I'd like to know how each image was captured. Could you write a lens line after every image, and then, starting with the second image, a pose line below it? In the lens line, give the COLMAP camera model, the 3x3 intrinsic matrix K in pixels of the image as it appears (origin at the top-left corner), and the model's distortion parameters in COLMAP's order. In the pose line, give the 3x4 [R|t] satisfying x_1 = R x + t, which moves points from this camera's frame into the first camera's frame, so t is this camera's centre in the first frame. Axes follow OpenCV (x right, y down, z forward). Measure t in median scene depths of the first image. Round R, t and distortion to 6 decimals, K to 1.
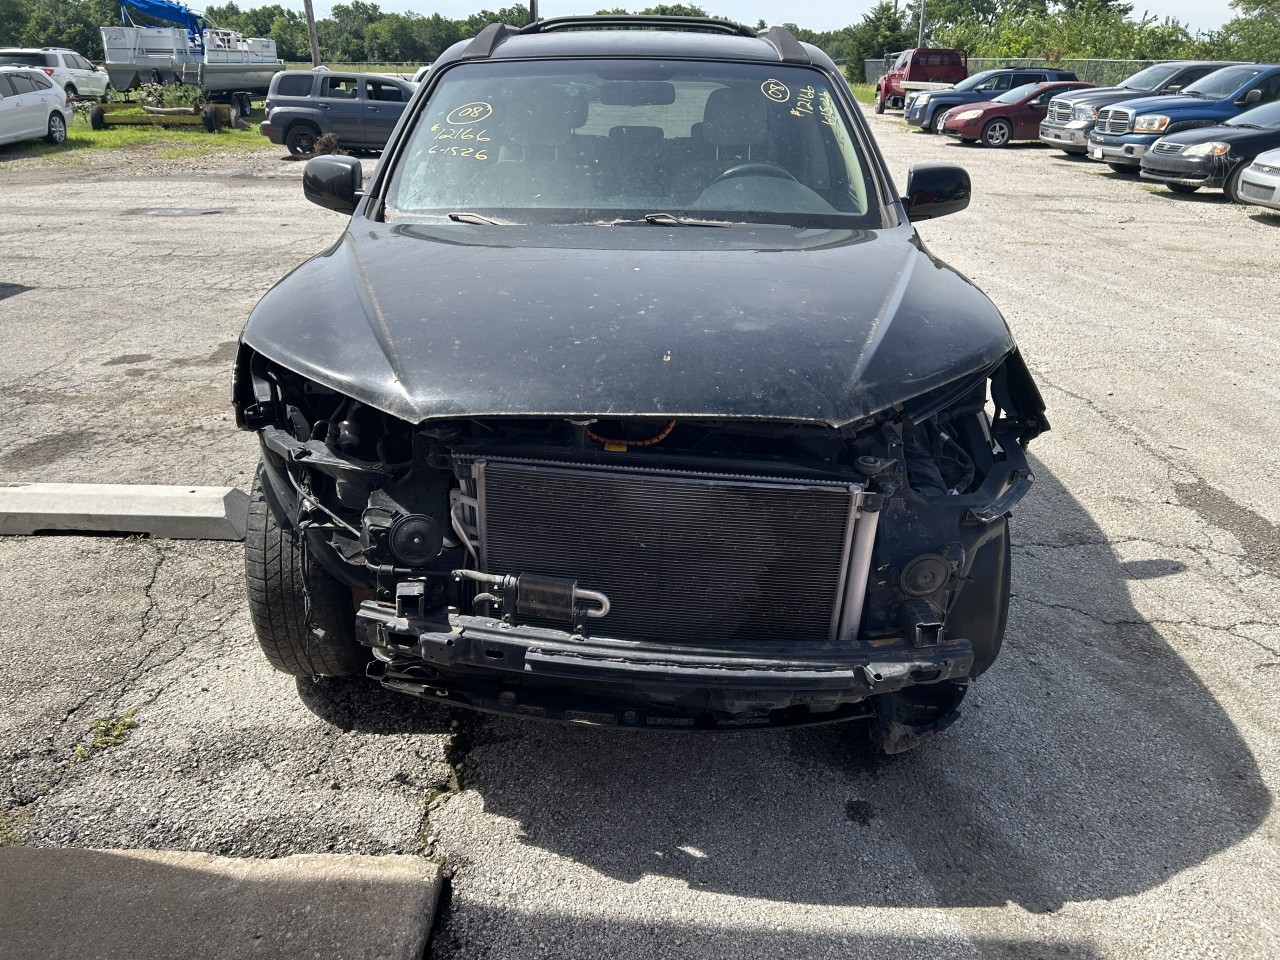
lens RADIAL K [[982.4, 0, 638.4], [0, 982.4, 479.0], [0, 0, 1]] dist [0.028687, -0.023765]
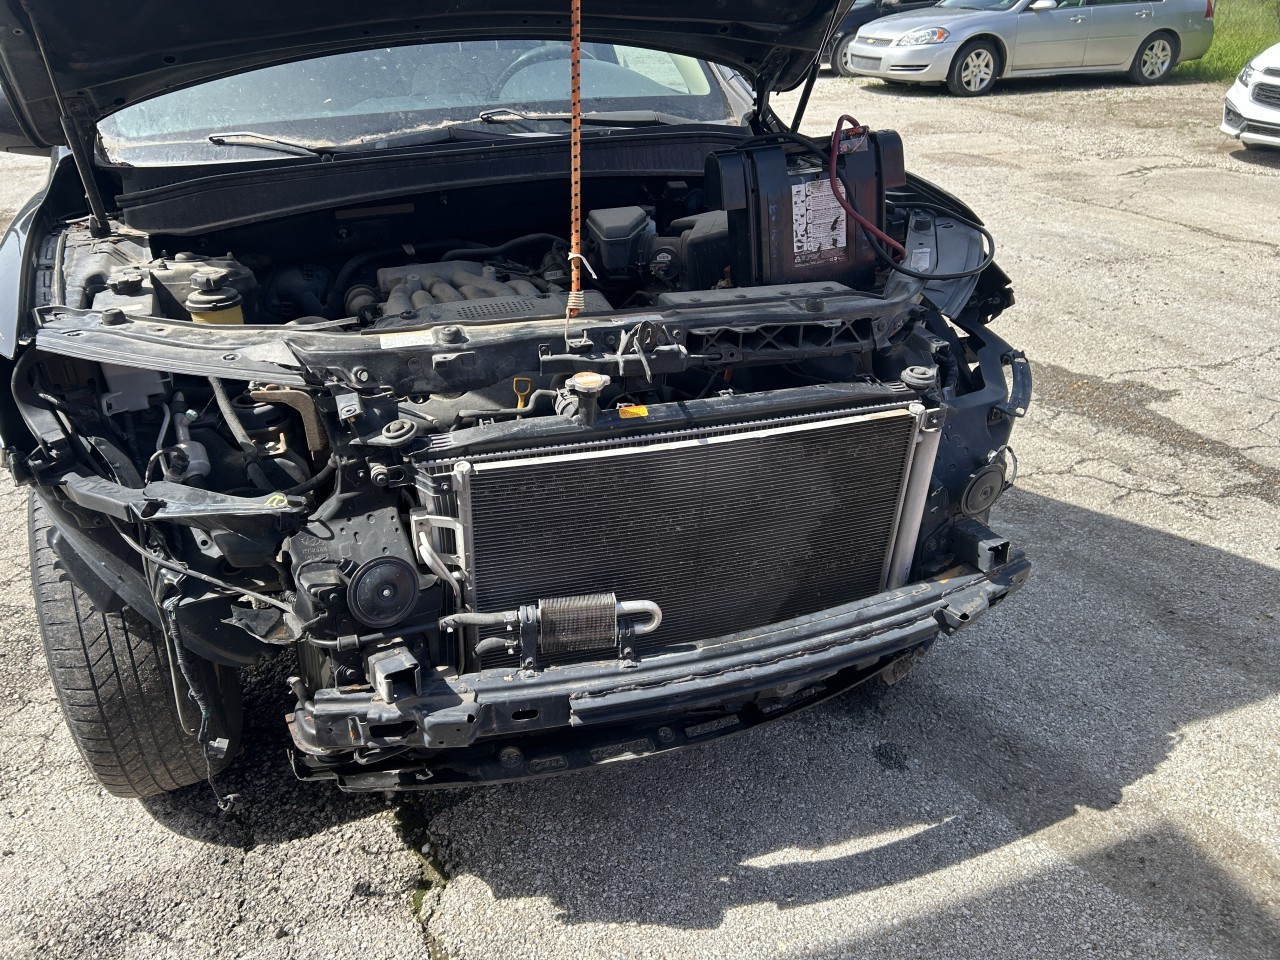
lens RADIAL K [[982.4, 0, 636.8], [0, 982.4, 481.1], [0, 0, 1]] dist [0.028687, -0.023765]
pose [[0.927058, -0.206181, 0.313134, -0.248246], [0.179516, 0.977352, 0.112059, -0.059454], [-0.329147, -0.047673, 0.943075, 0.259346]]
